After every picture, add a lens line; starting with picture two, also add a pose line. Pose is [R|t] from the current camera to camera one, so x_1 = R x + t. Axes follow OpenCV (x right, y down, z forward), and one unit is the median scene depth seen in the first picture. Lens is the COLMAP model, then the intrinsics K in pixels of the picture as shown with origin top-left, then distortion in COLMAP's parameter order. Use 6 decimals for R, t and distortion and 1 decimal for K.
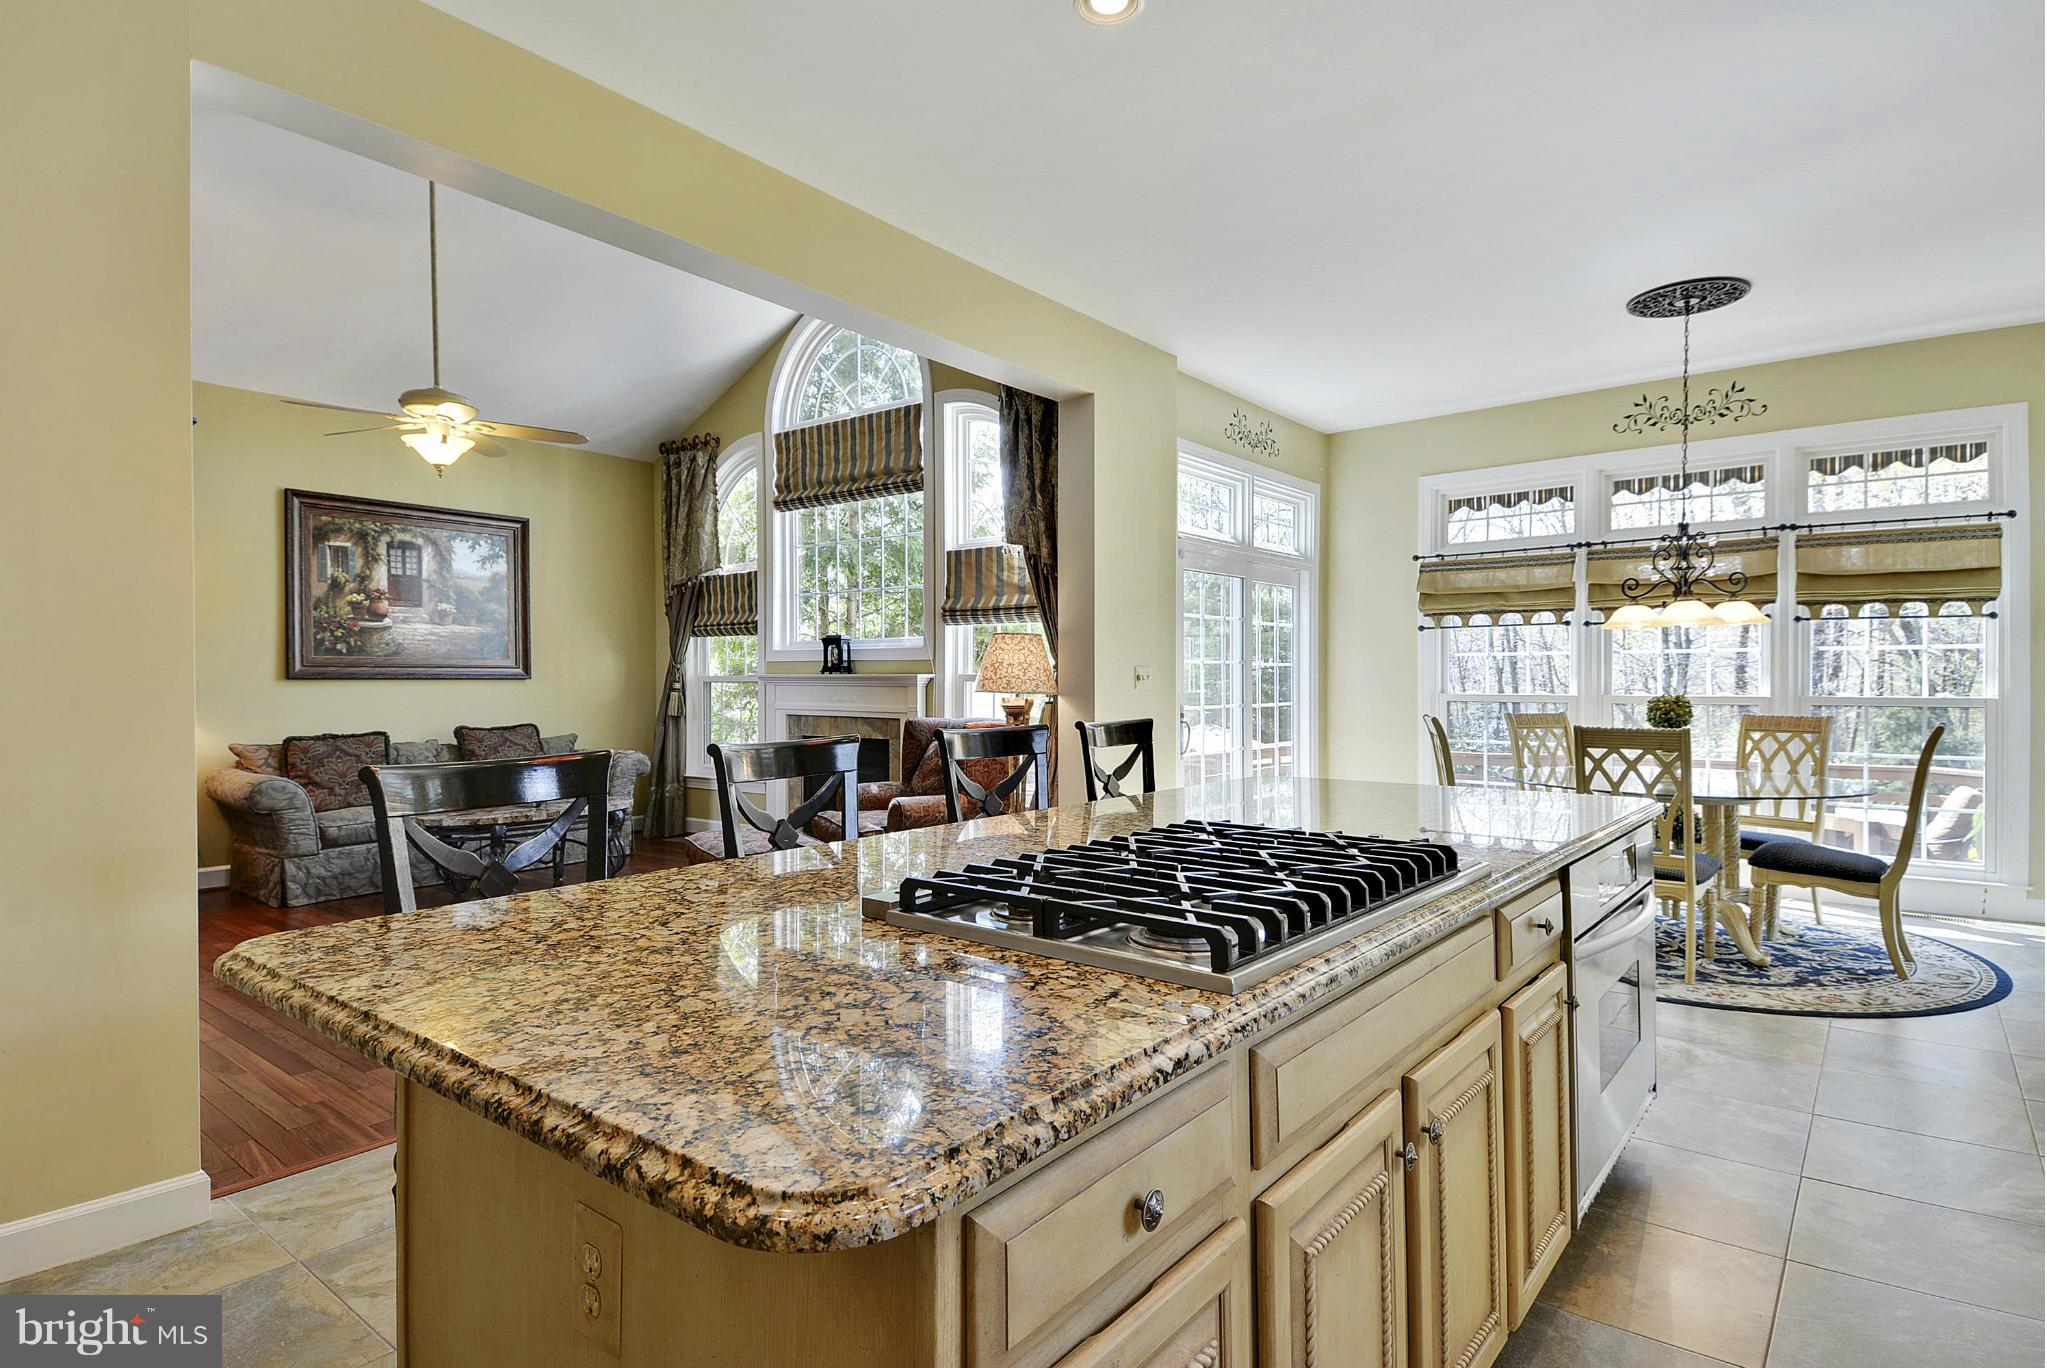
lens RADIAL K [[1069.5, 0, 1014.5], [0, 1069.5, 684.7], [0, 0, 1]] dist [0.170270, -0.140909]
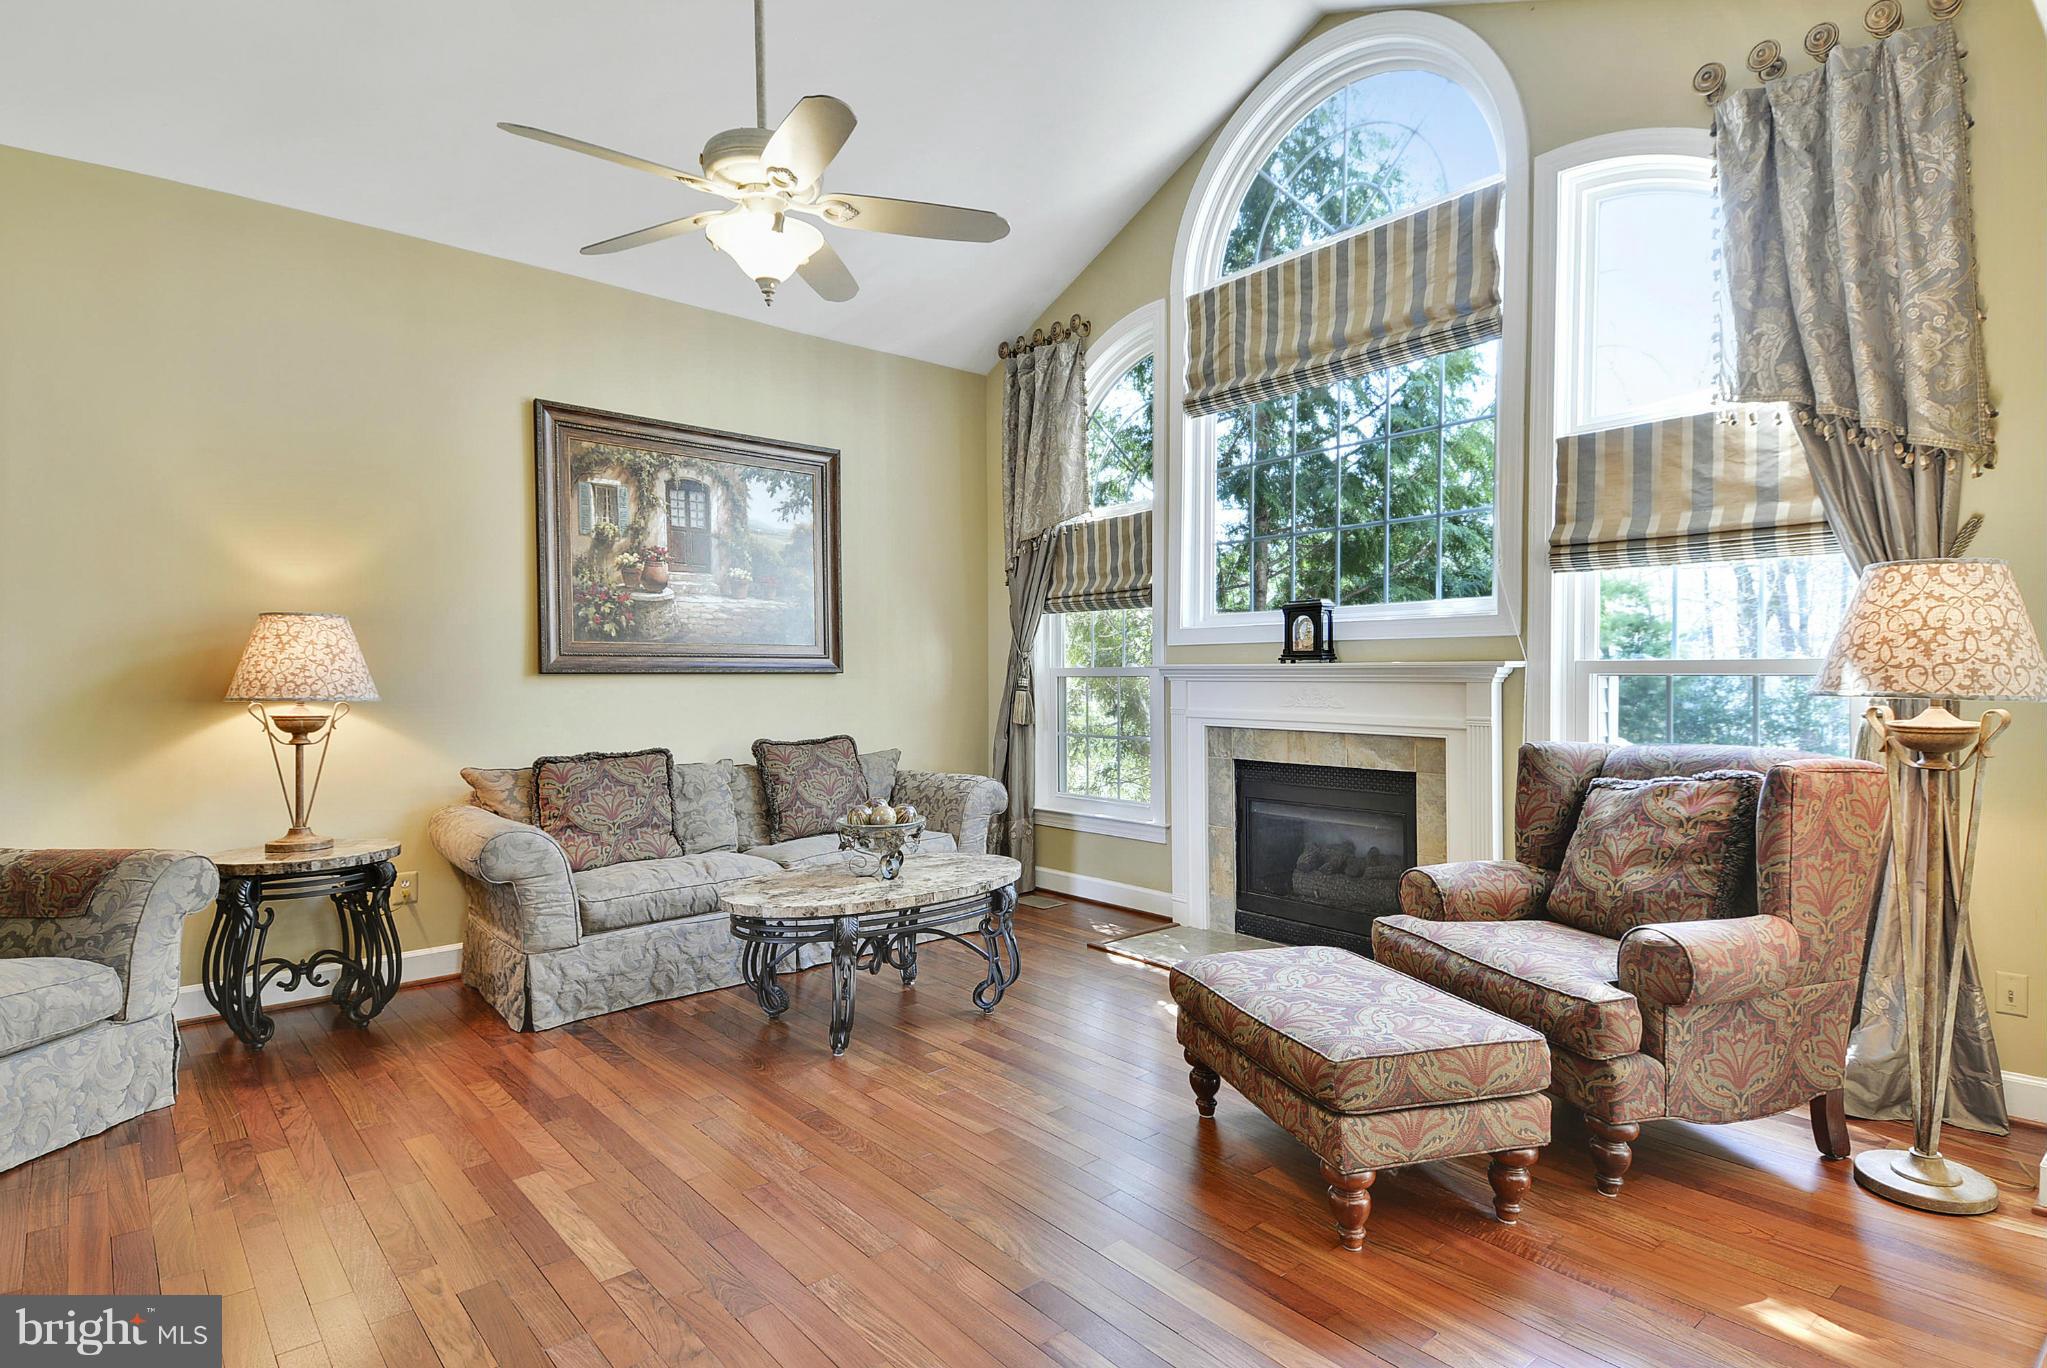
lens RADIAL K [[1069.5, 0, 1014.5], [0, 1069.5, 684.7], [0, 0, 1]] dist [0.170270, -0.140909]
pose [[0.982829, -0.001476, -0.184514, -0.218565], [0.002332, 0.999988, 0.004419, -0.000553], [0.184505, -0.004774, 0.982820, 0.358928]]
